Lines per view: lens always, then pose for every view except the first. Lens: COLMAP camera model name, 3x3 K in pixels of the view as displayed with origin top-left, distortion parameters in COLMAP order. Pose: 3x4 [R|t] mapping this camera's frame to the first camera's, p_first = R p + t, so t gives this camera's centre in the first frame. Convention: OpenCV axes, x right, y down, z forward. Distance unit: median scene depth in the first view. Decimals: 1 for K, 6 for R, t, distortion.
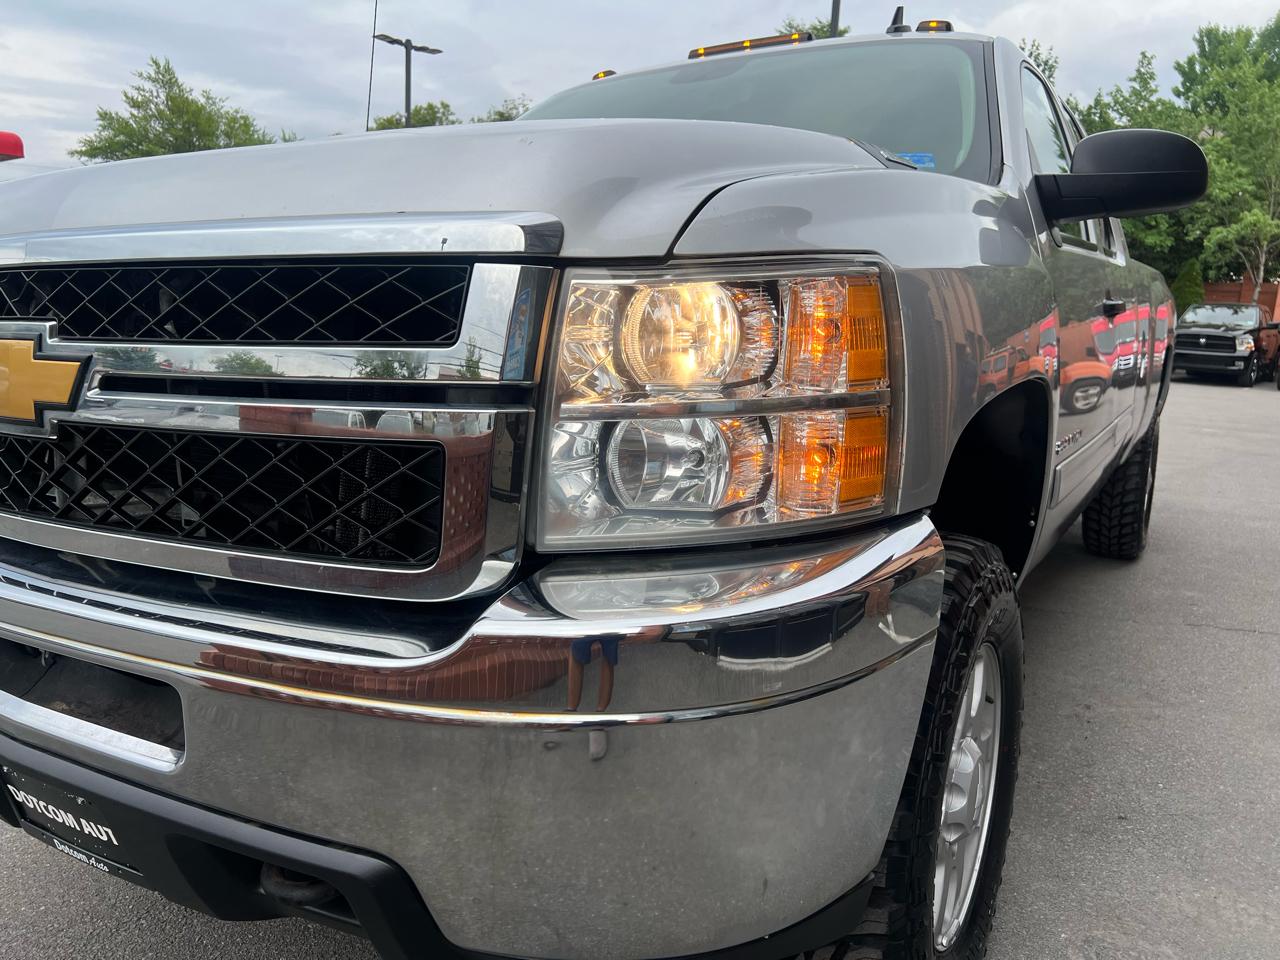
lens RADIAL K [[962.3, 0, 636.1], [0, 962.3, 483.1], [0, 0, 1]] dist [0.043244, -0.048256]
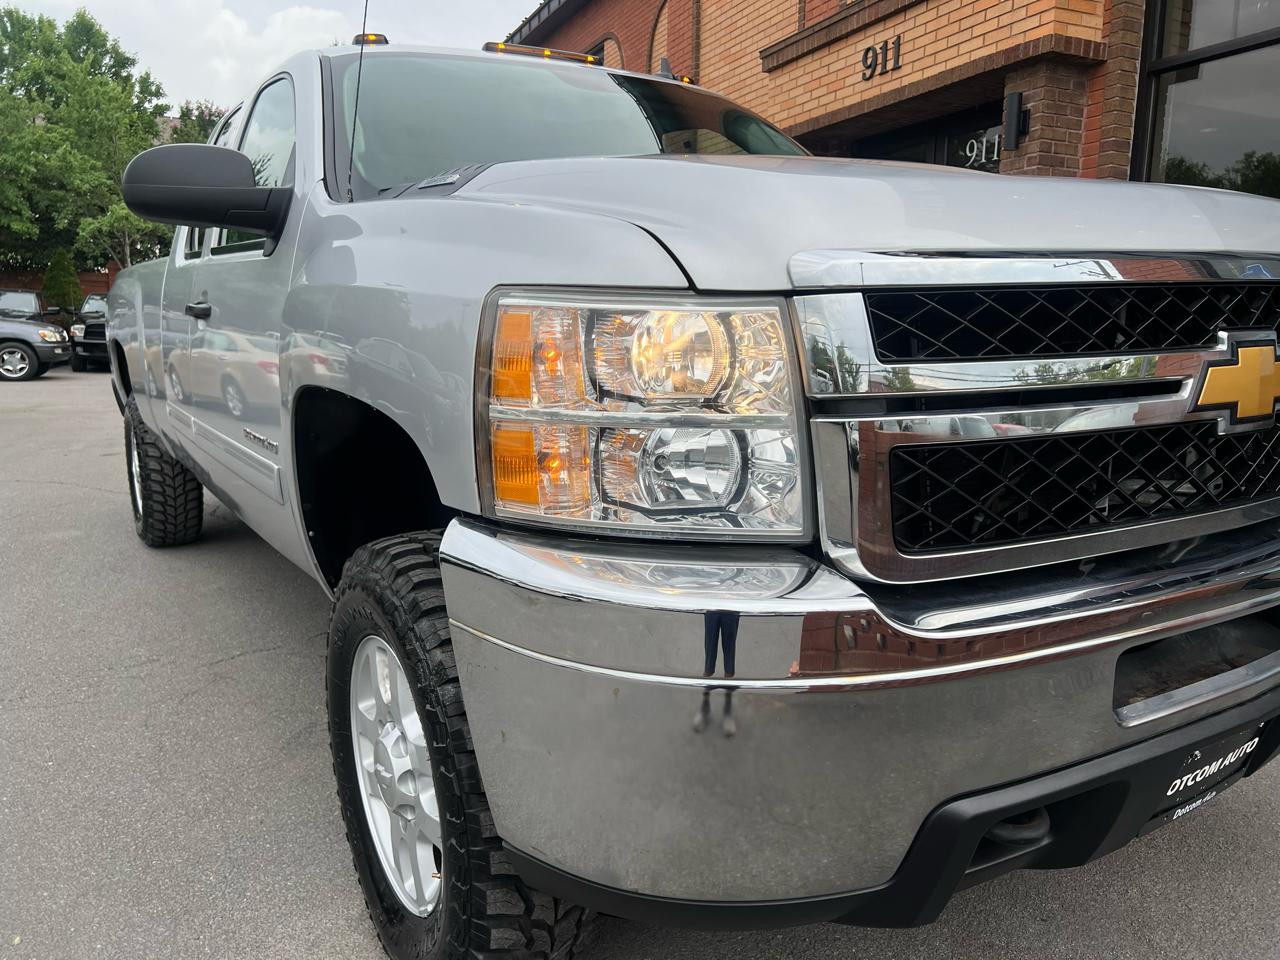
lens RADIAL K [[967.9, 0, 640.9], [0, 967.9, 484.1], [0, 0, 1]] dist [0.035950, -0.041372]
pose [[0.432158, -0.174934, 0.884668, -0.107056], [0.163581, 0.979937, 0.113863, -0.013564], [-0.886838, 0.095508, 0.452103, 0.058463]]
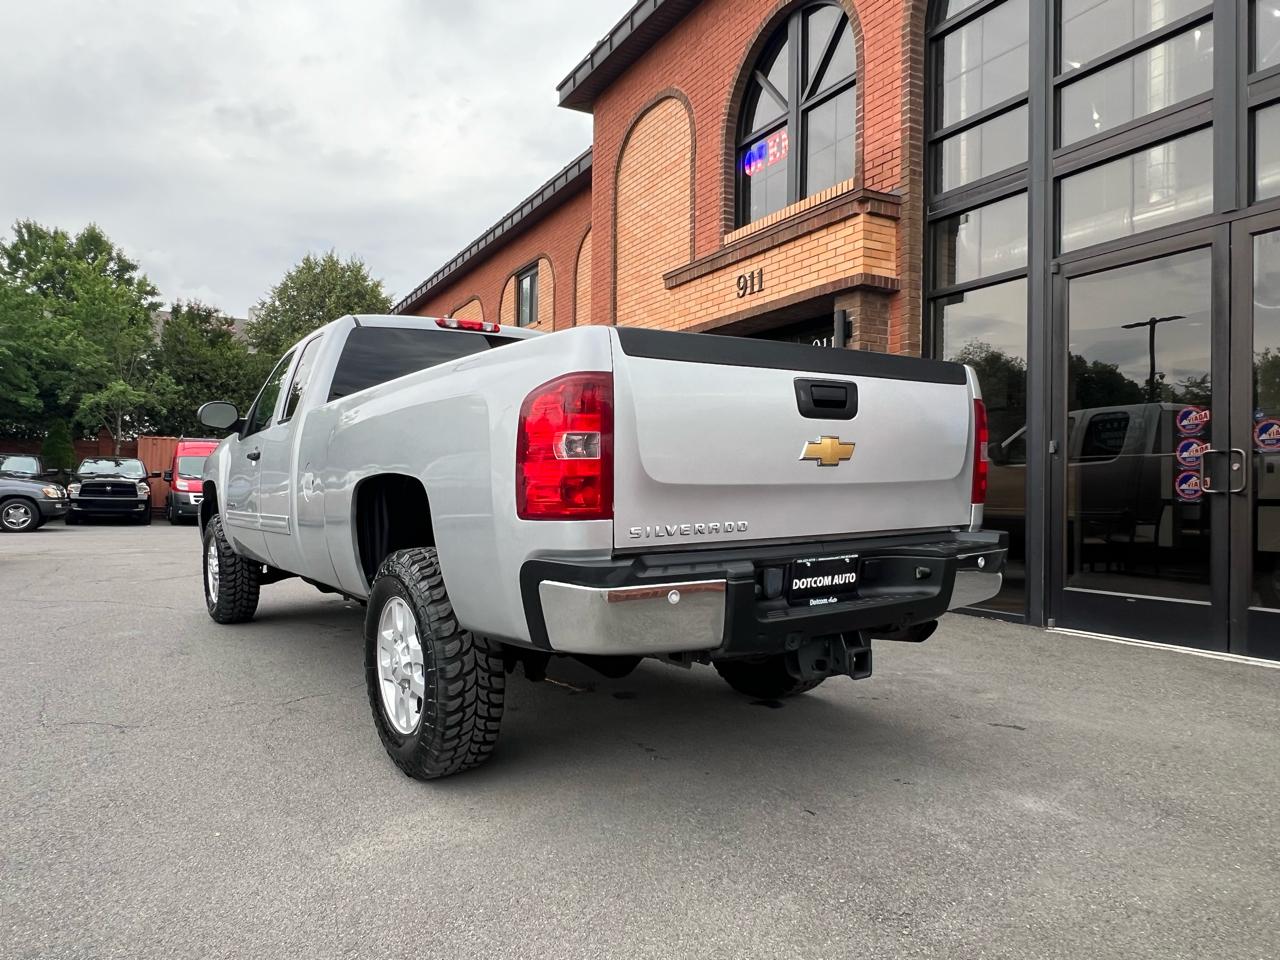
lens RADIAL K [[856.8, 0, 634.0], [0, 856.8, 482.5], [0, 0, 1]] dist [-0.007610, -0.000042]
pose [[0.352695, -0.028494, 0.935305, -0.149161], [0.172405, 0.984403, -0.035022, -0.007324], [-0.919719, 0.173603, 0.352106, 0.047578]]
